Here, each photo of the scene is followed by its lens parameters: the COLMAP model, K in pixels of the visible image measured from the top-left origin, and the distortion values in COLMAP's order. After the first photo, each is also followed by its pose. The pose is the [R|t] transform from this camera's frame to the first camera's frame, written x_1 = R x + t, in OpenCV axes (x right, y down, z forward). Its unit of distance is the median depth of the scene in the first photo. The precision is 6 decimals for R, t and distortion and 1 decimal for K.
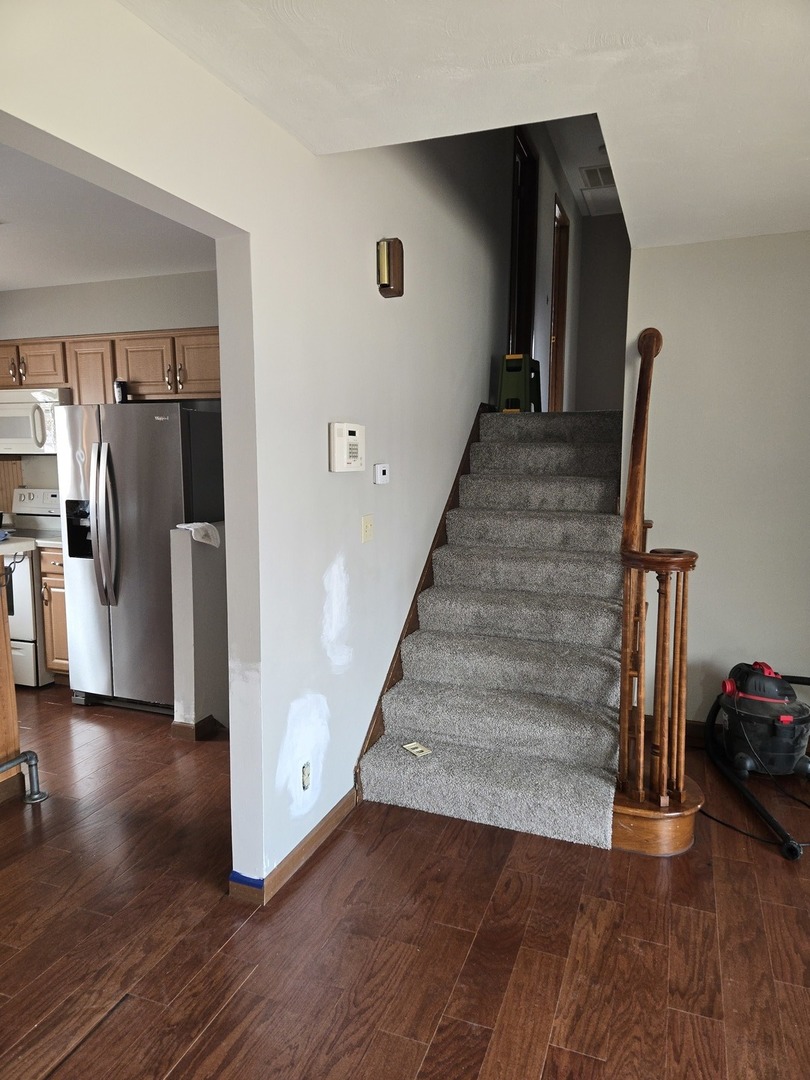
lens RADIAL K [[723.5, 0, 394.9], [0, 723.5, 541.3], [0, 0, 1]] dist [0.005276, 0.001292]
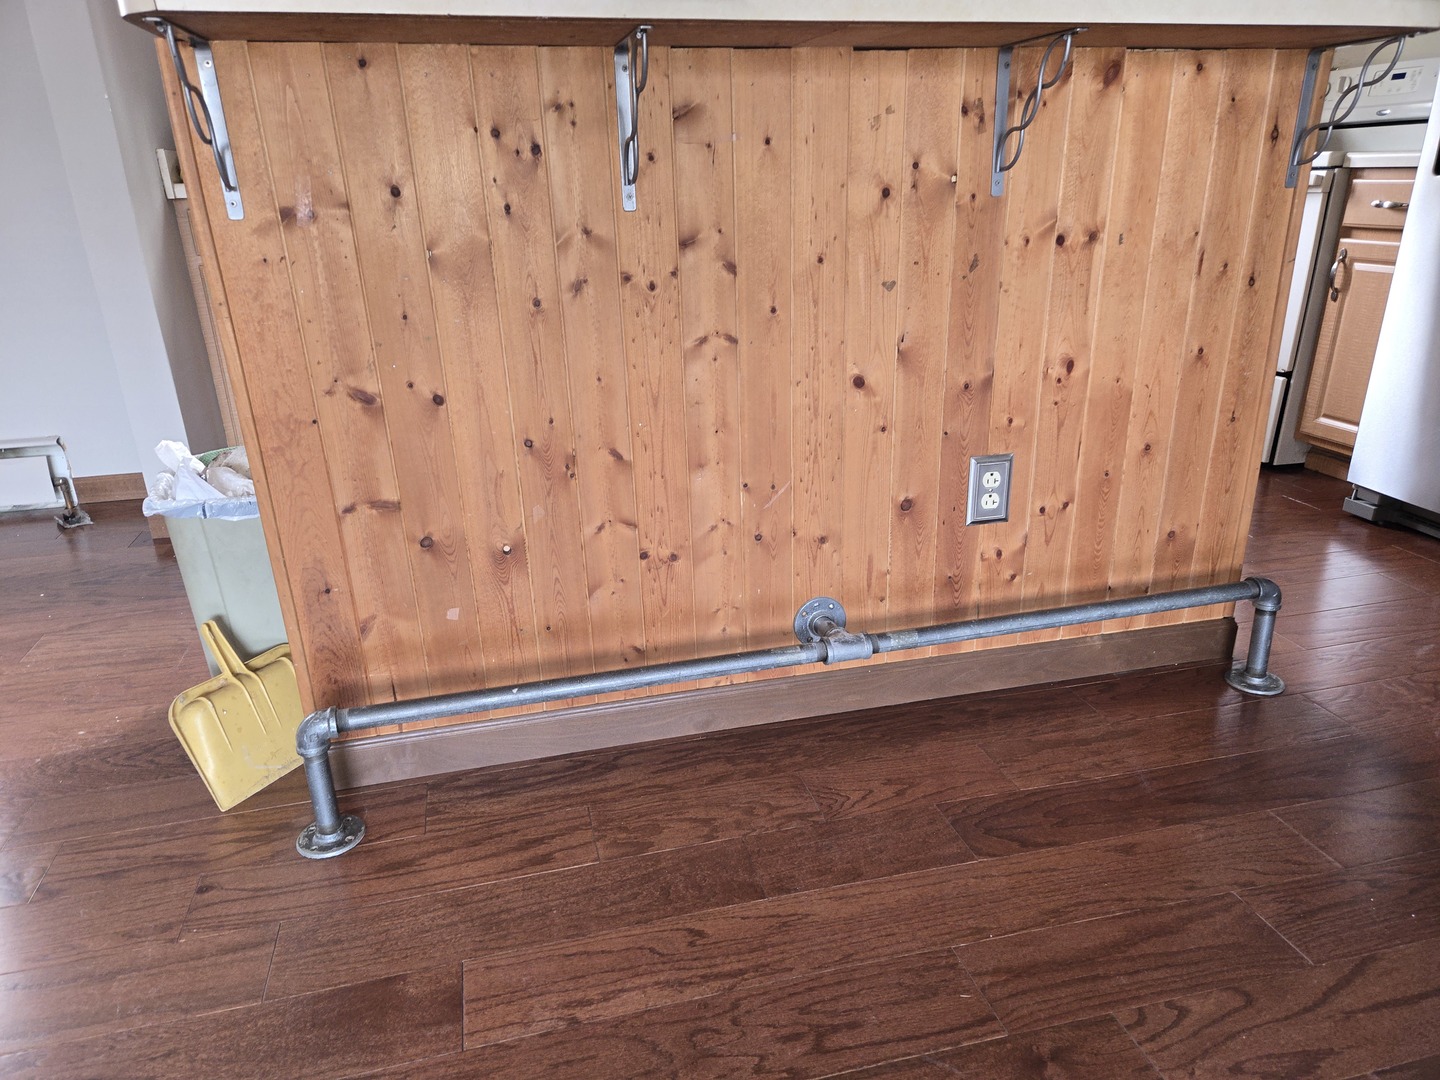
lens RADIAL K [[964.7, 0, 717.3], [0, 964.7, 553.2], [0, 0, 1]] dist [0.005276, 0.001292]
pose [[0.581001, 0.284250, -0.762653, -0.193338], [-0.083790, 0.952943, 0.291341, 0.099956], [0.809578, -0.105367, 0.577478, 0.301267]]
